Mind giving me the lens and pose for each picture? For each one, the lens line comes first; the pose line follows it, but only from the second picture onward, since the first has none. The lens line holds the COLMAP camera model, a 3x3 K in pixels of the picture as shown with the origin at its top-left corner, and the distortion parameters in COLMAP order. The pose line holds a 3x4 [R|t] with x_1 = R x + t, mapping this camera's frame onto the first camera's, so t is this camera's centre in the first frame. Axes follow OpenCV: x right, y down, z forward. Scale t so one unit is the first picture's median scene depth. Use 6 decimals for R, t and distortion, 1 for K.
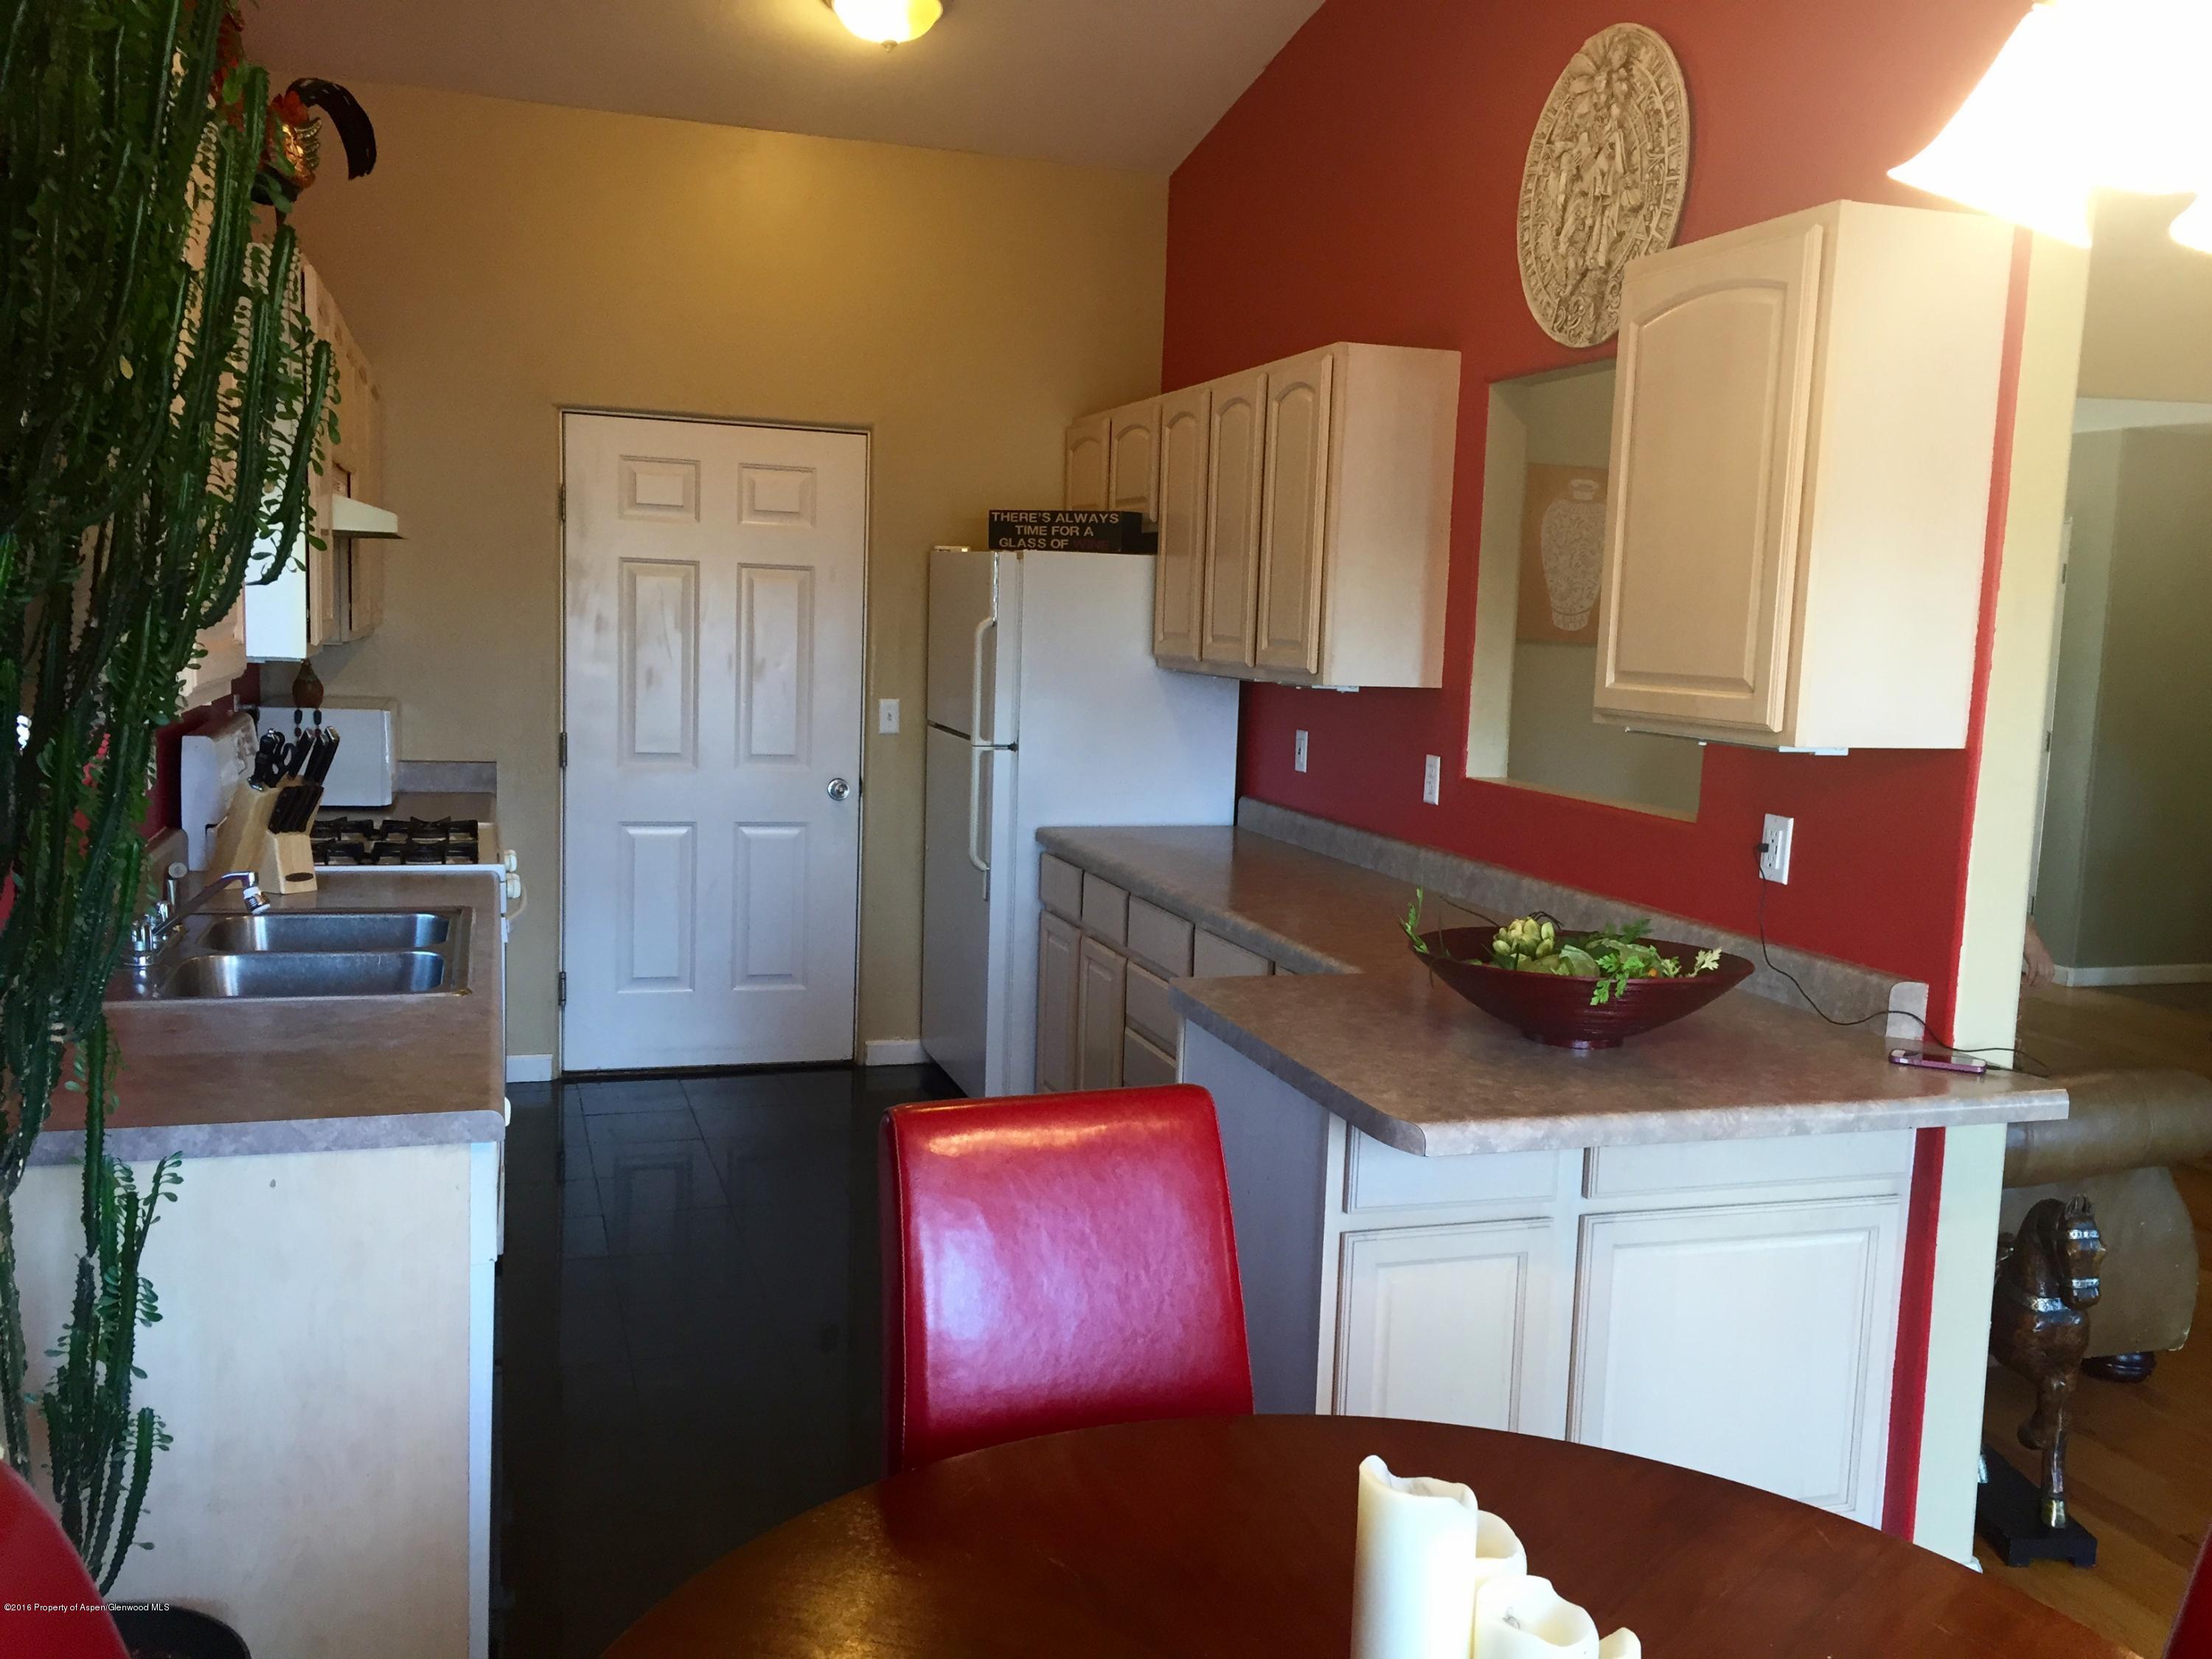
lens RADIAL K [[1882.8, 0, 1101.4], [0, 1882.8, 843.3], [0, 0, 1]] dist [0.075537, -0.083643]
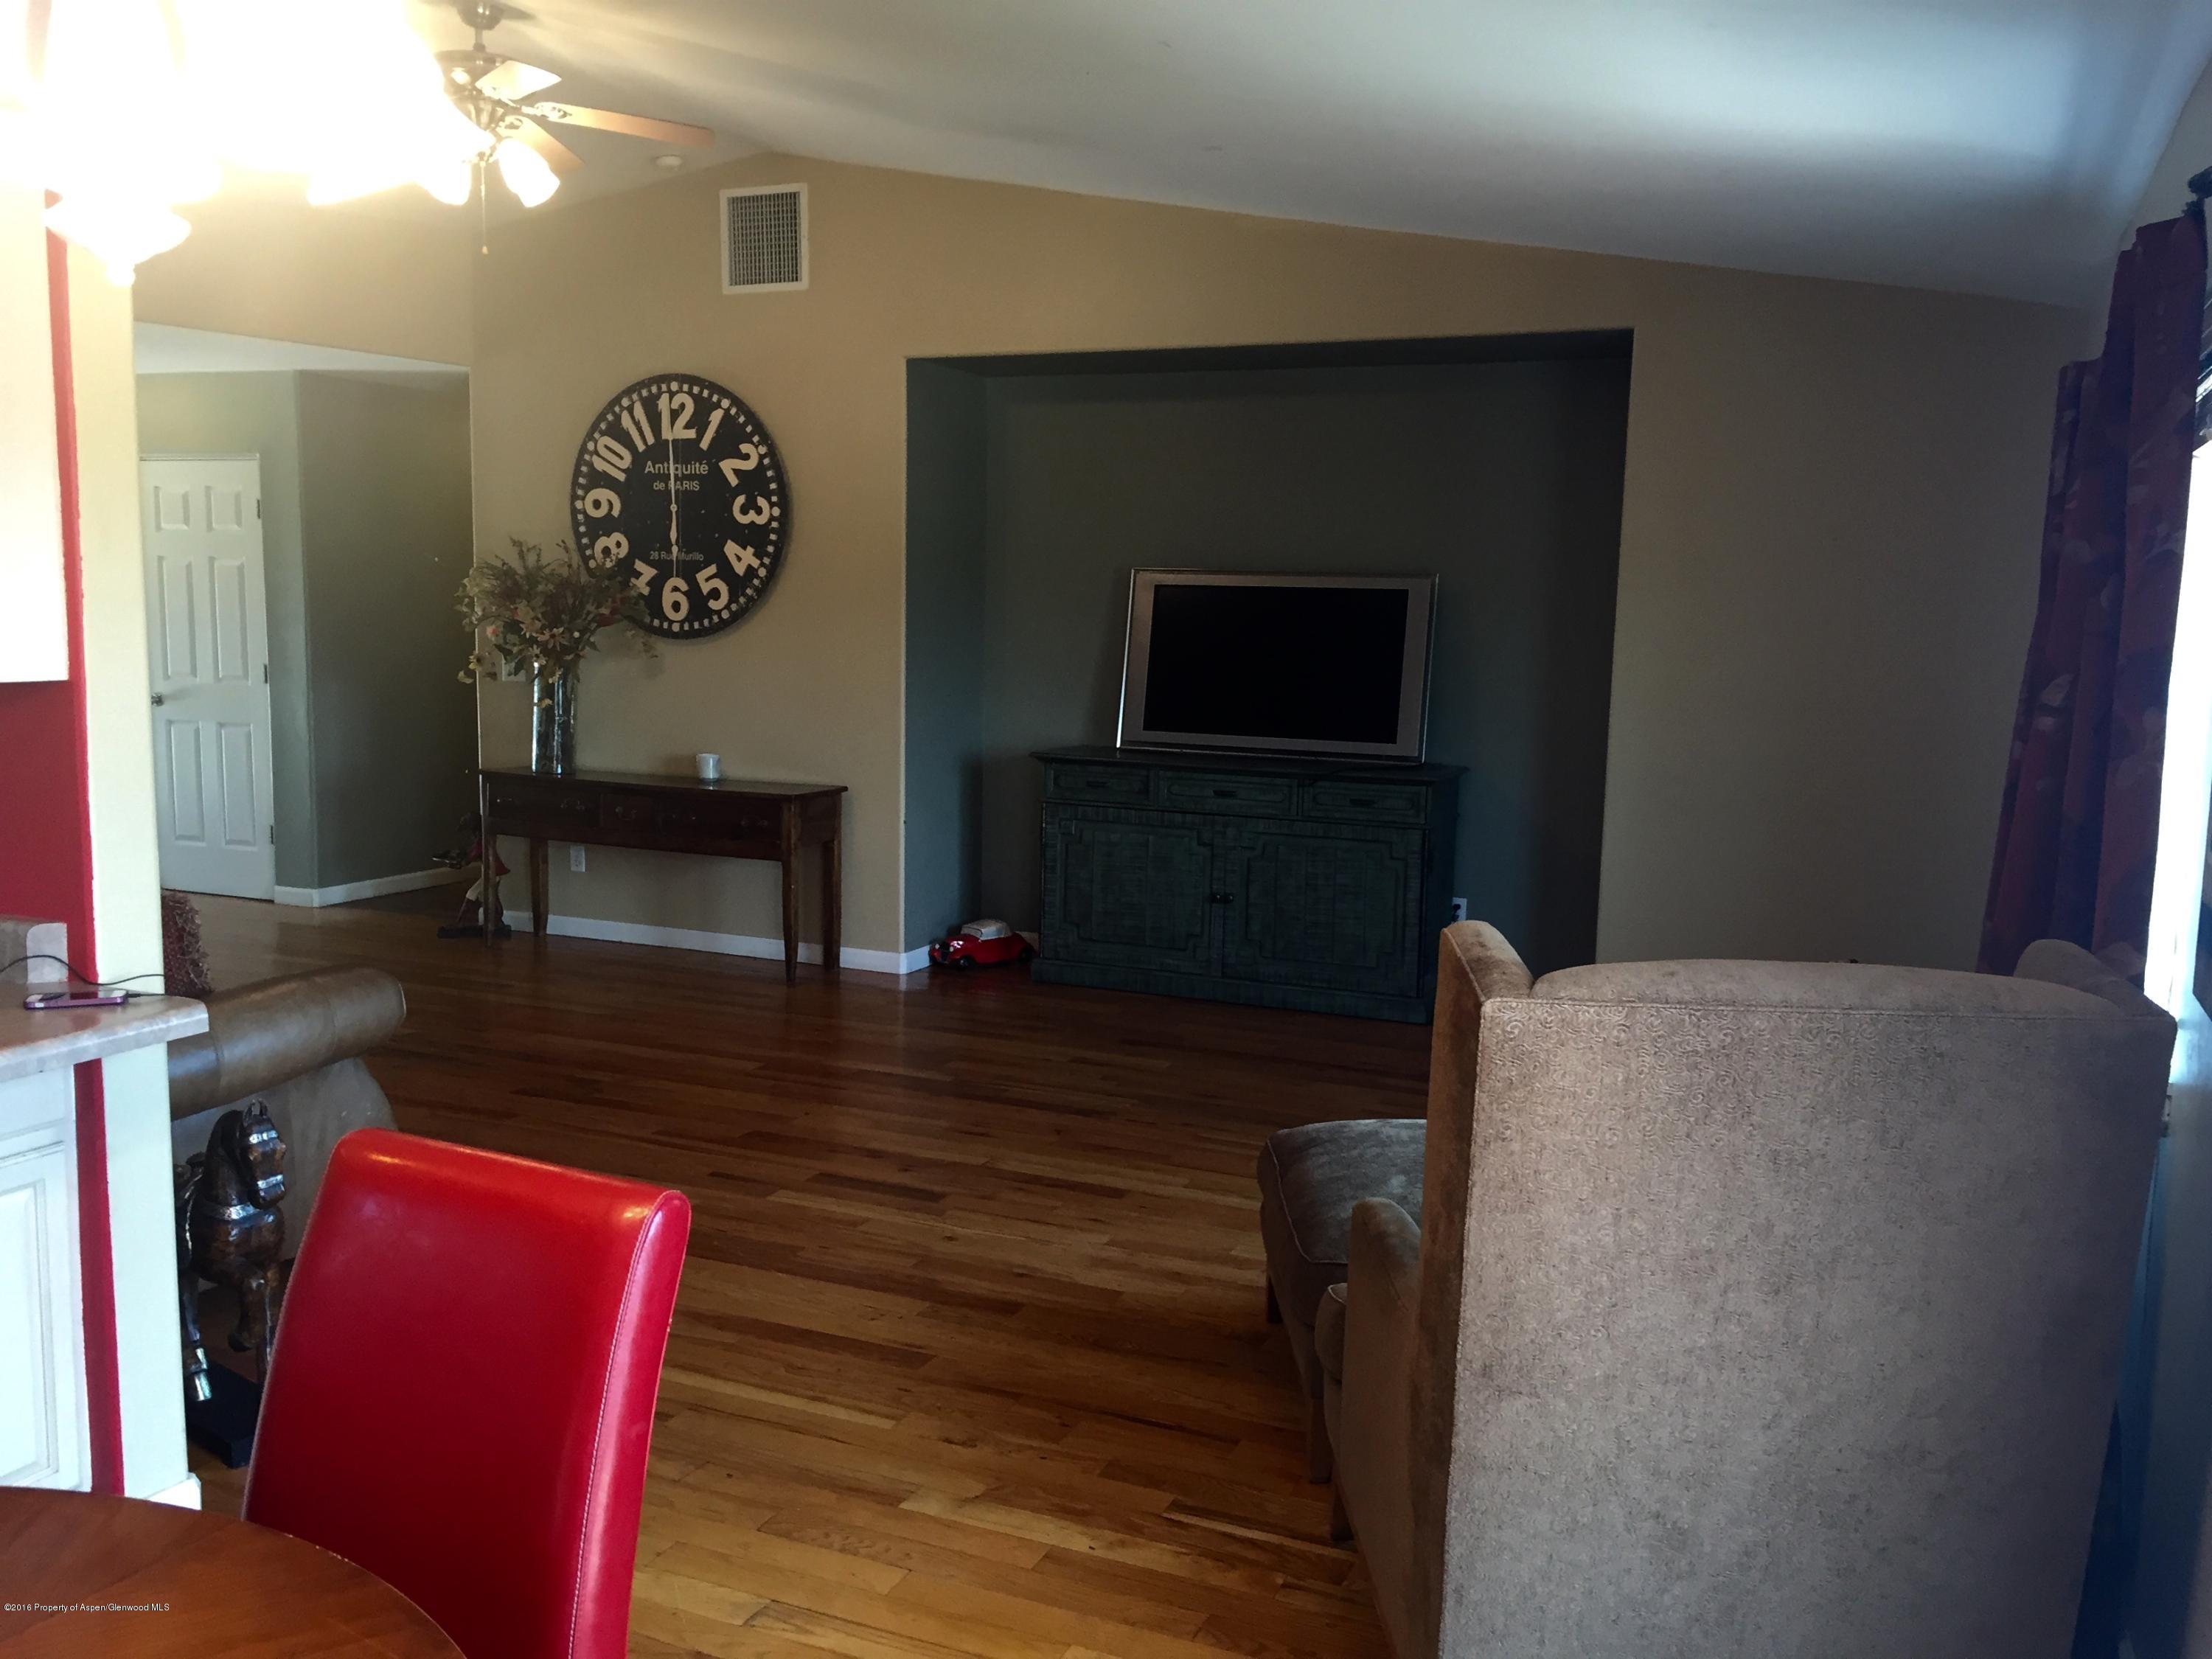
lens RADIAL K [[1882.8, 0, 1112.9], [0, 1882.8, 843.1], [0, 0, 1]] dist [0.075537, -0.083643]
pose [[0.655897, -0.116031, 0.745879, 0.056893], [0.092035, 0.993036, 0.073548, 0.010149], [-0.749219, 0.020407, 0.662008, -0.047941]]
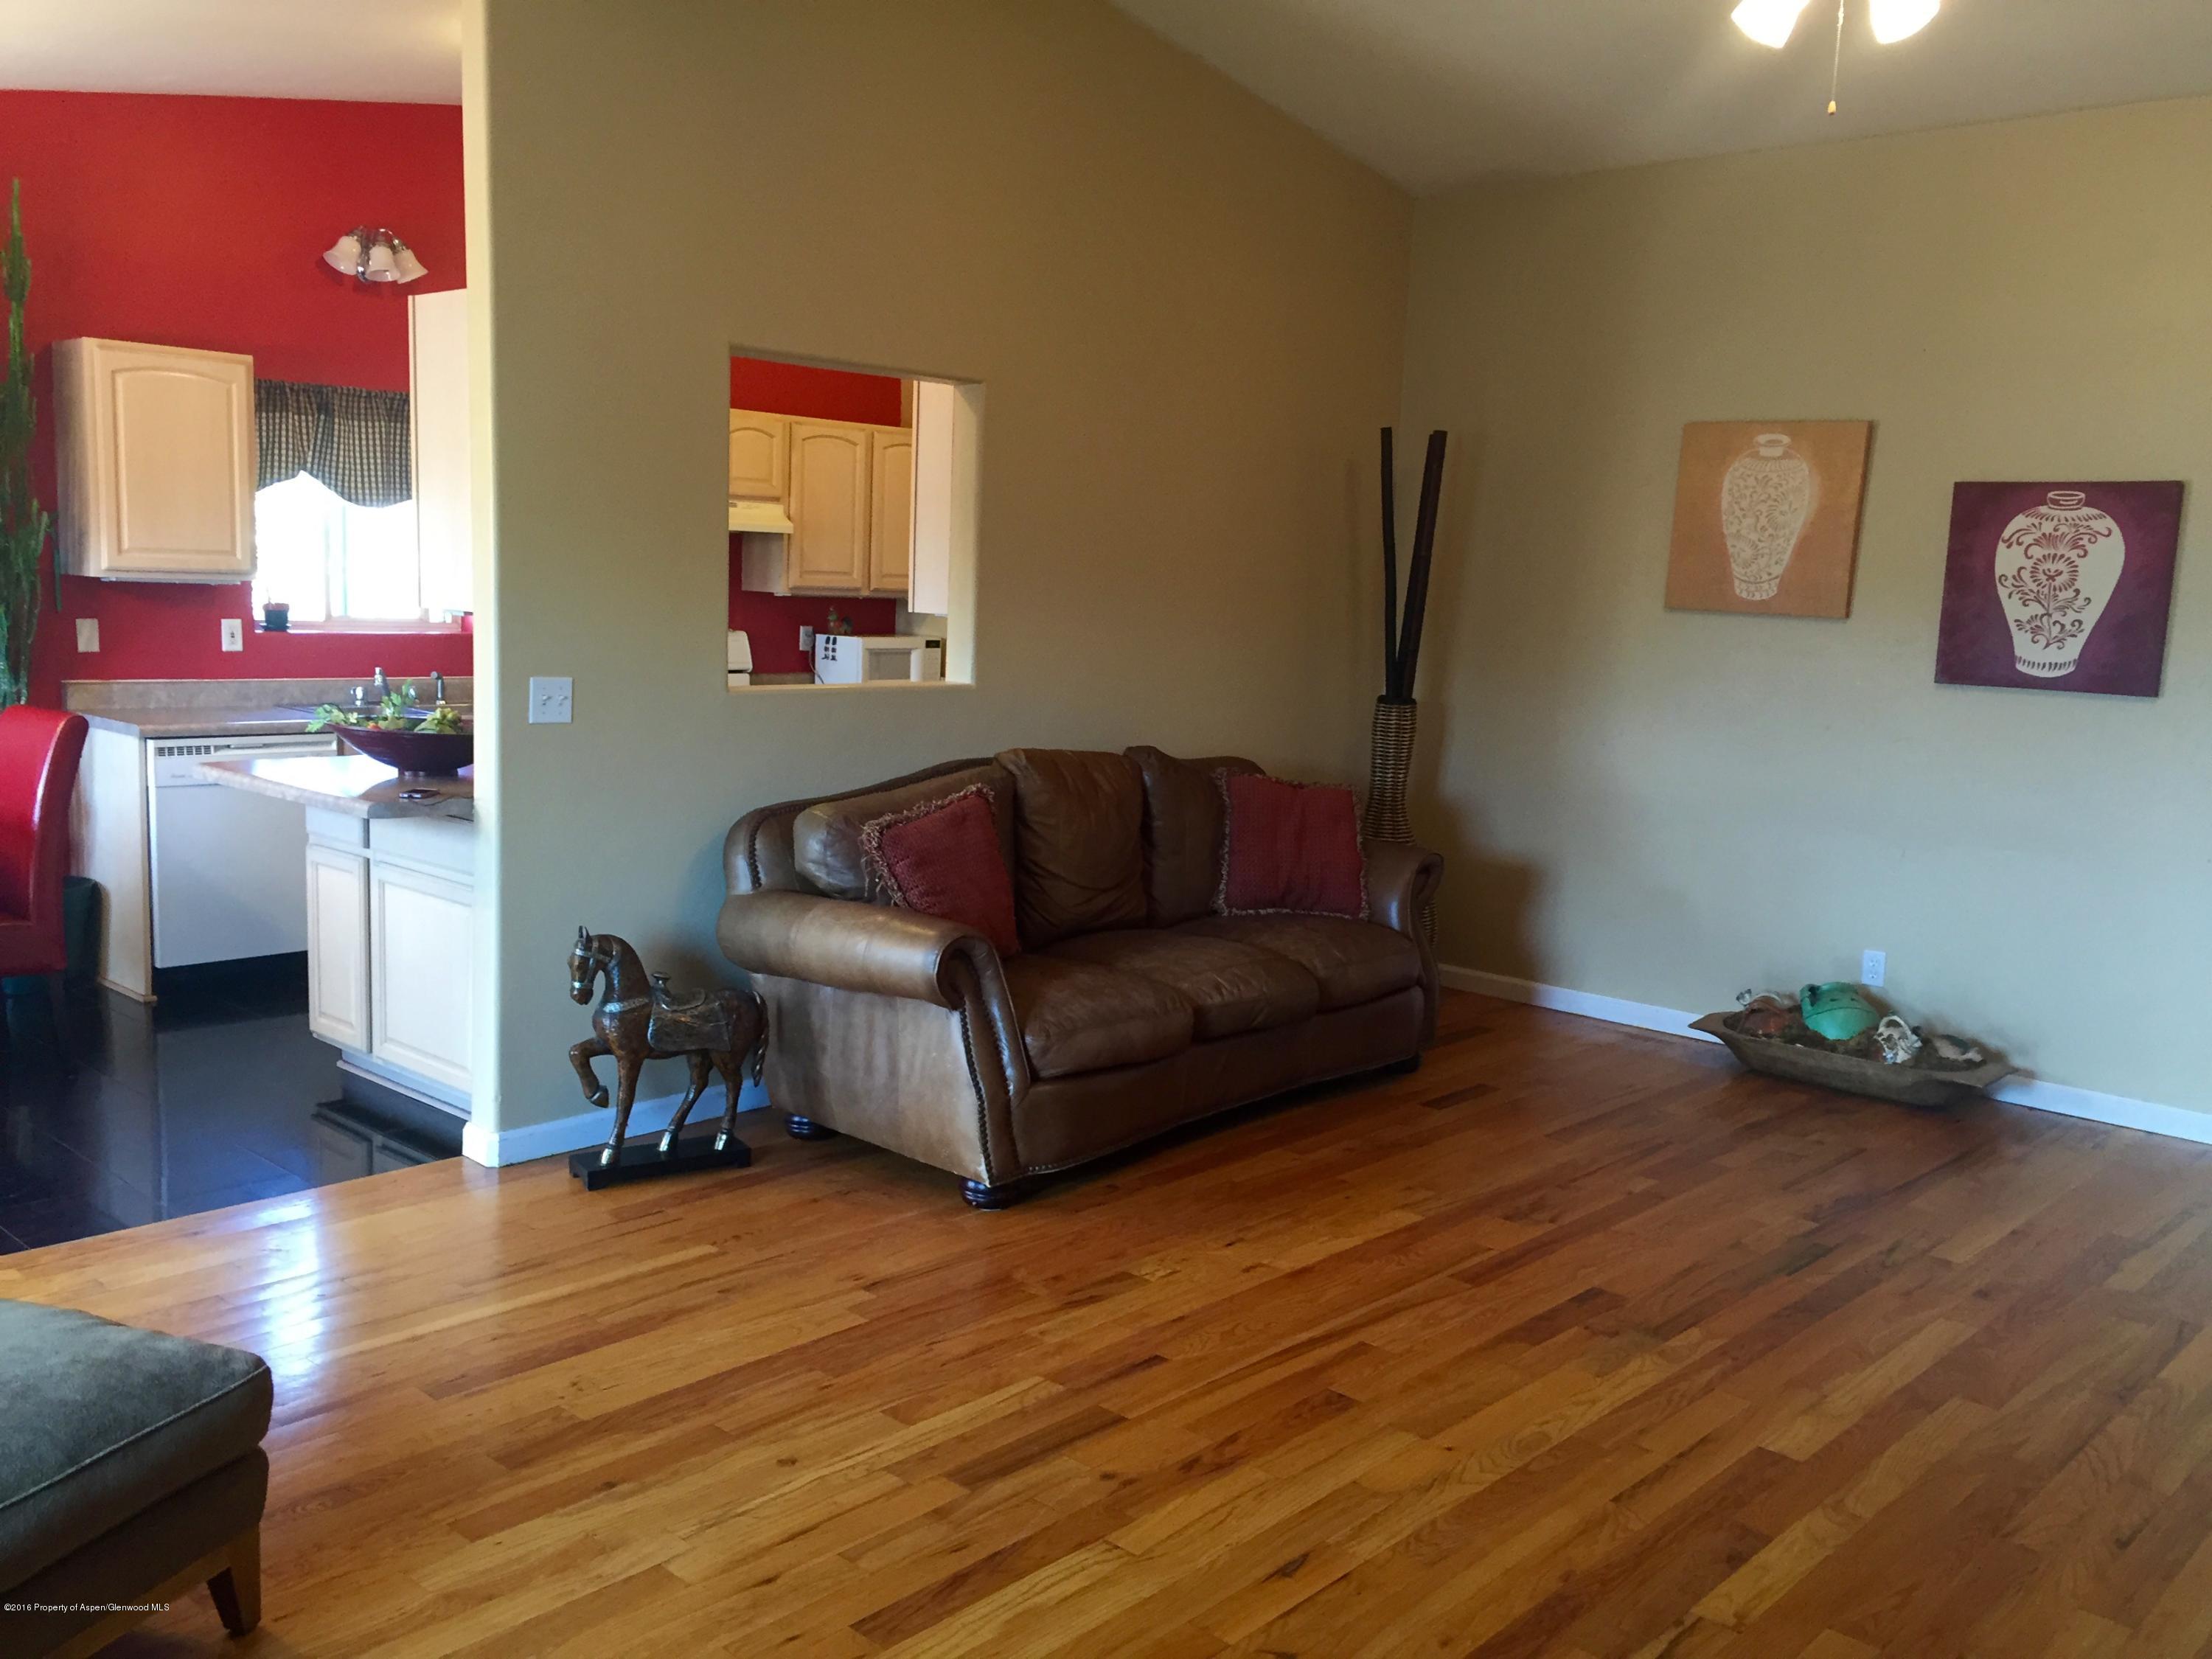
lens RADIAL K [[1882.8, 0, 1111.6], [0, 1882.8, 841.8], [0, 0, 1]] dist [0.075537, -0.083643]
pose [[0.495770, 0.107493, -0.861776, 1.977512], [-0.128445, 0.990473, 0.049653, -0.004498], [0.858903, 0.086074, 0.504853, 0.612435]]
